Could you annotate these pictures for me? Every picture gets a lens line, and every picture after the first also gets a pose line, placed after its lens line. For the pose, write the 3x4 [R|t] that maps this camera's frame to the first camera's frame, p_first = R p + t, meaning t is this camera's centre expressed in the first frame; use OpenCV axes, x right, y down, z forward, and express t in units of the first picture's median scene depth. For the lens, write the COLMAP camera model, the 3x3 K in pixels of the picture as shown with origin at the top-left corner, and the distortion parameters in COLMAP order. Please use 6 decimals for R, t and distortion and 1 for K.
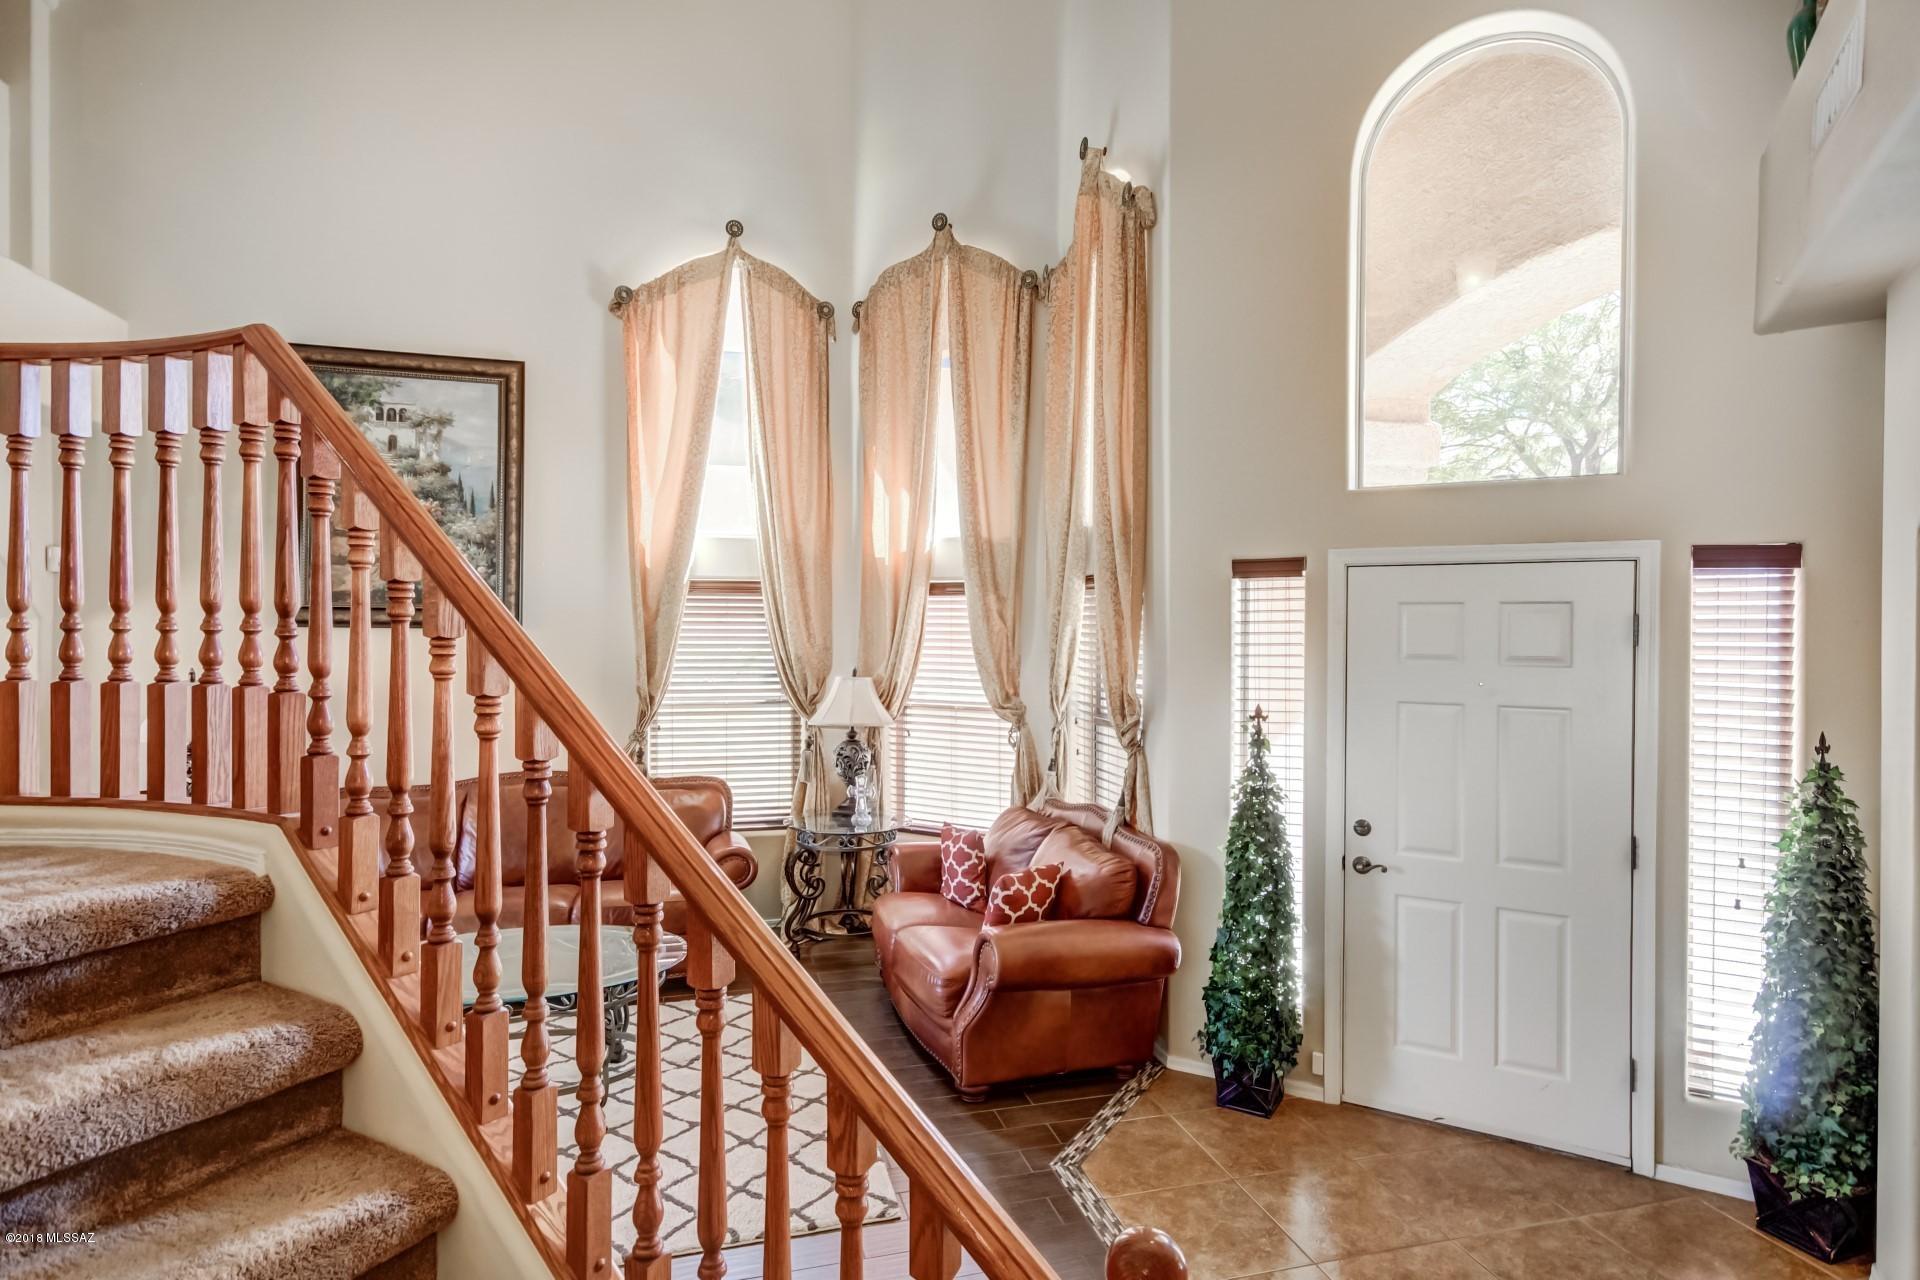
lens RADIAL K [[1031.7, 0, 962.7], [0, 1031.7, 629.8], [0, 0, 1]] dist [0.007728, 0.002566]
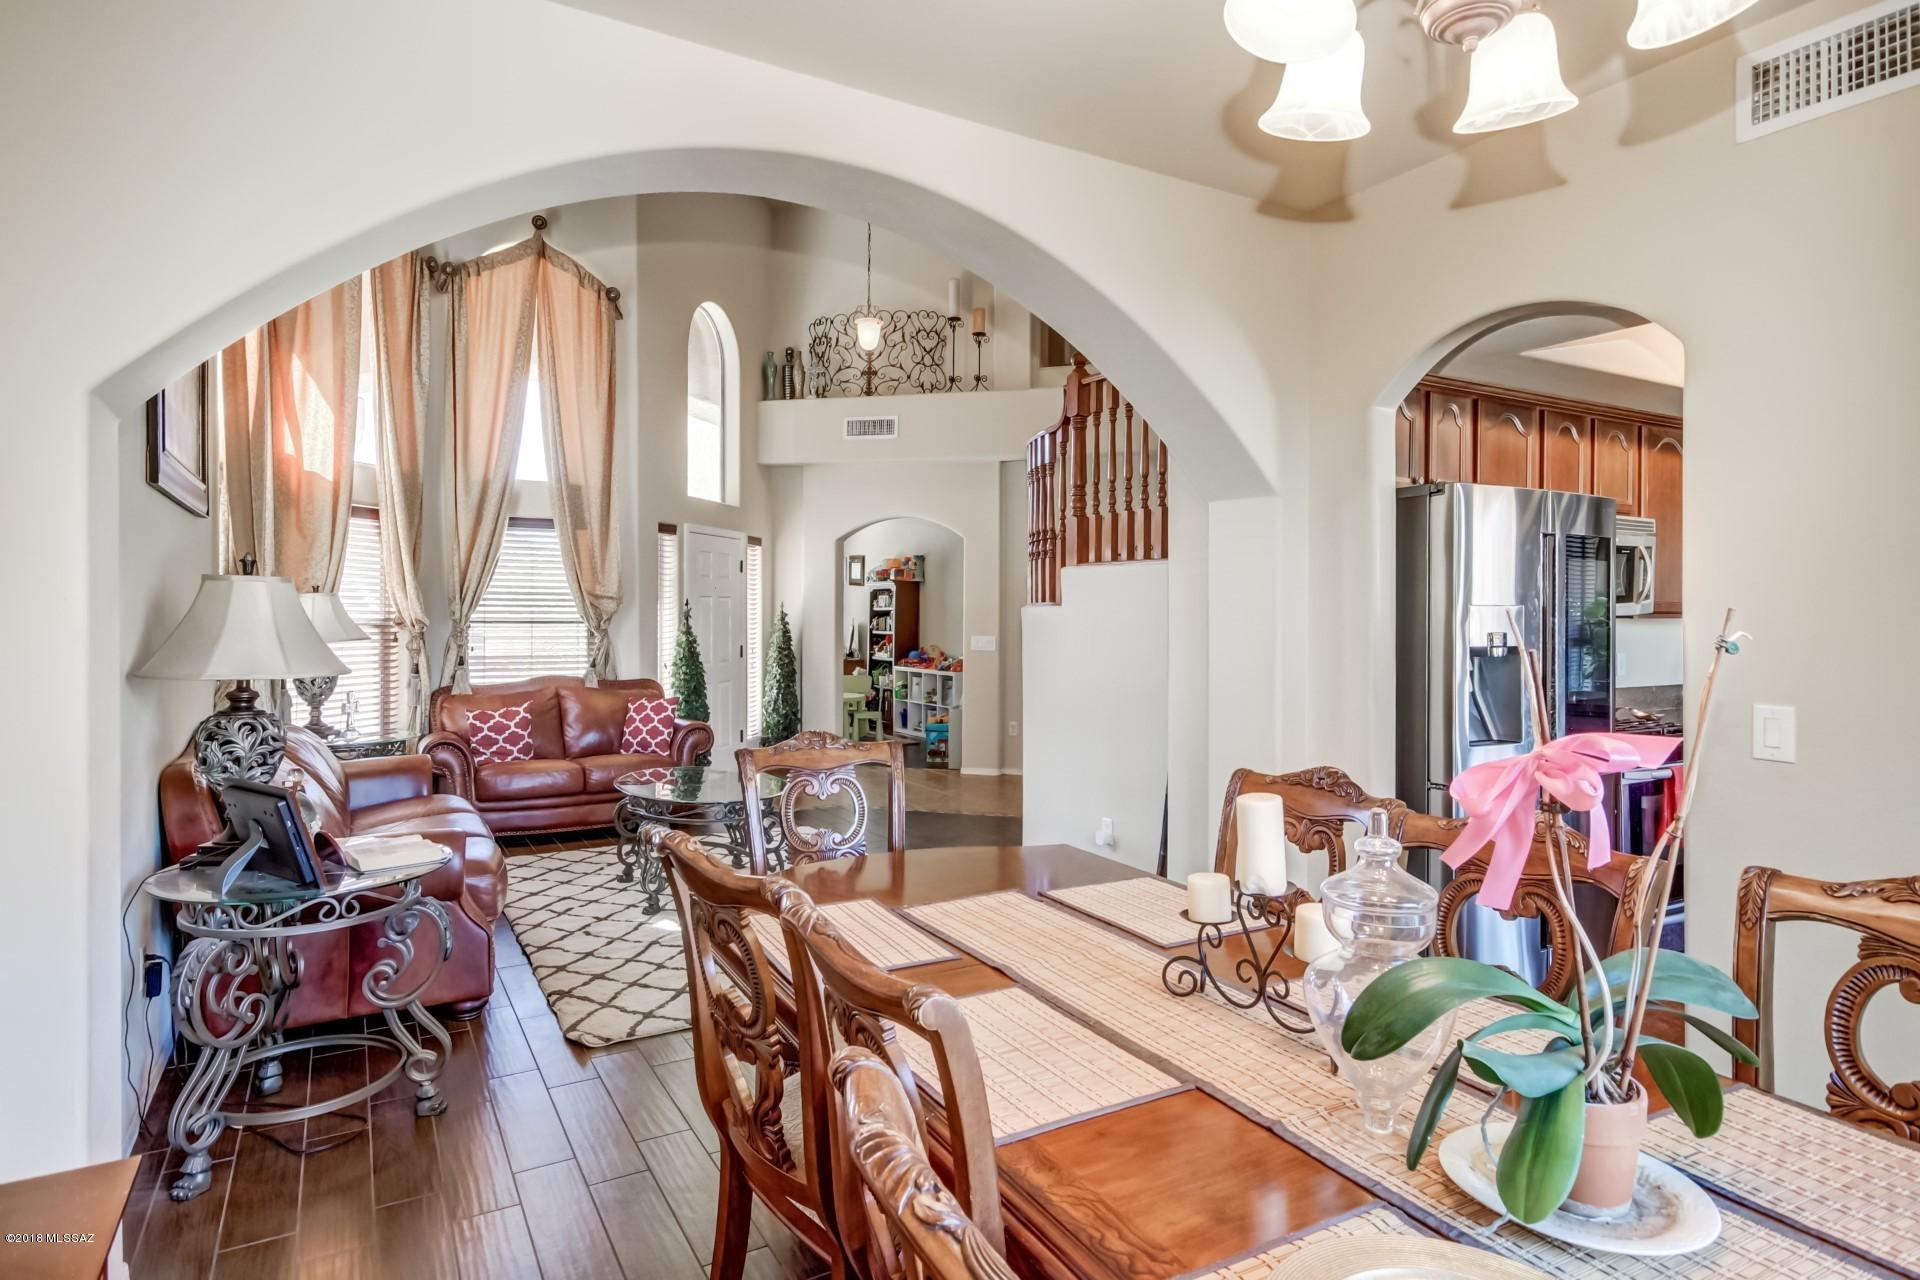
lens RADIAL K [[1031.7, 0, 933.3], [0, 1031.7, 604.8], [0, 0, 1]] dist [0.007728, 0.002566]
pose [[-0.260636, 0.002309, 0.965434, -1.228989], [0.010634, 0.999943, 0.000479, 0.062612], [-0.965379, 0.010391, -0.260646, 0.734674]]
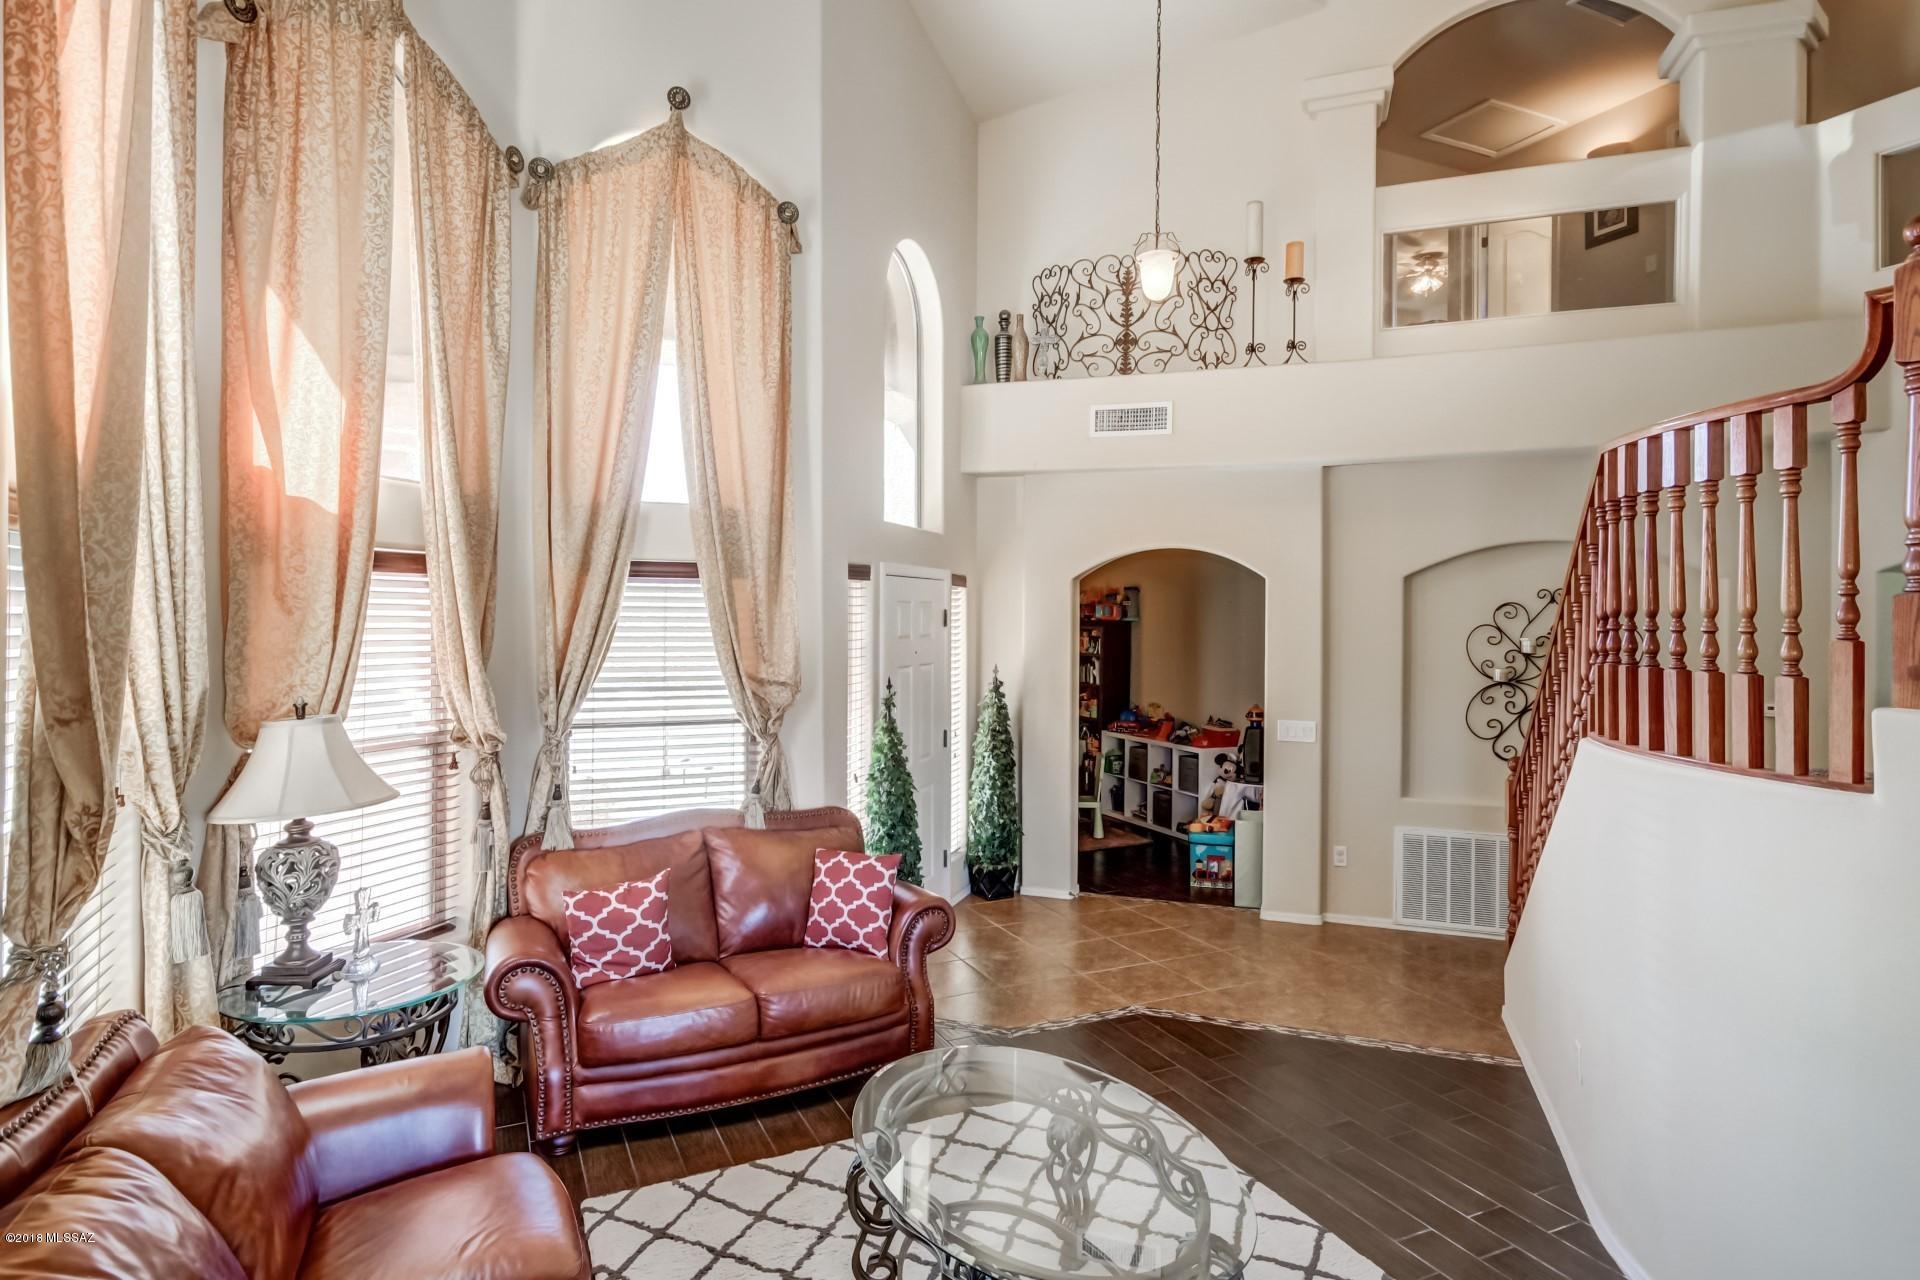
lens RADIAL K [[1031.7, 0, 946.8], [0, 1031.7, 611.1], [0, 0, 1]] dist [0.007728, 0.002566]
pose [[-0.185306, -0.002470, 0.982678, -0.723740], [0.006444, 0.999972, 0.003729, -0.010085], [-0.982660, 0.007023, -0.185285, 0.810873]]
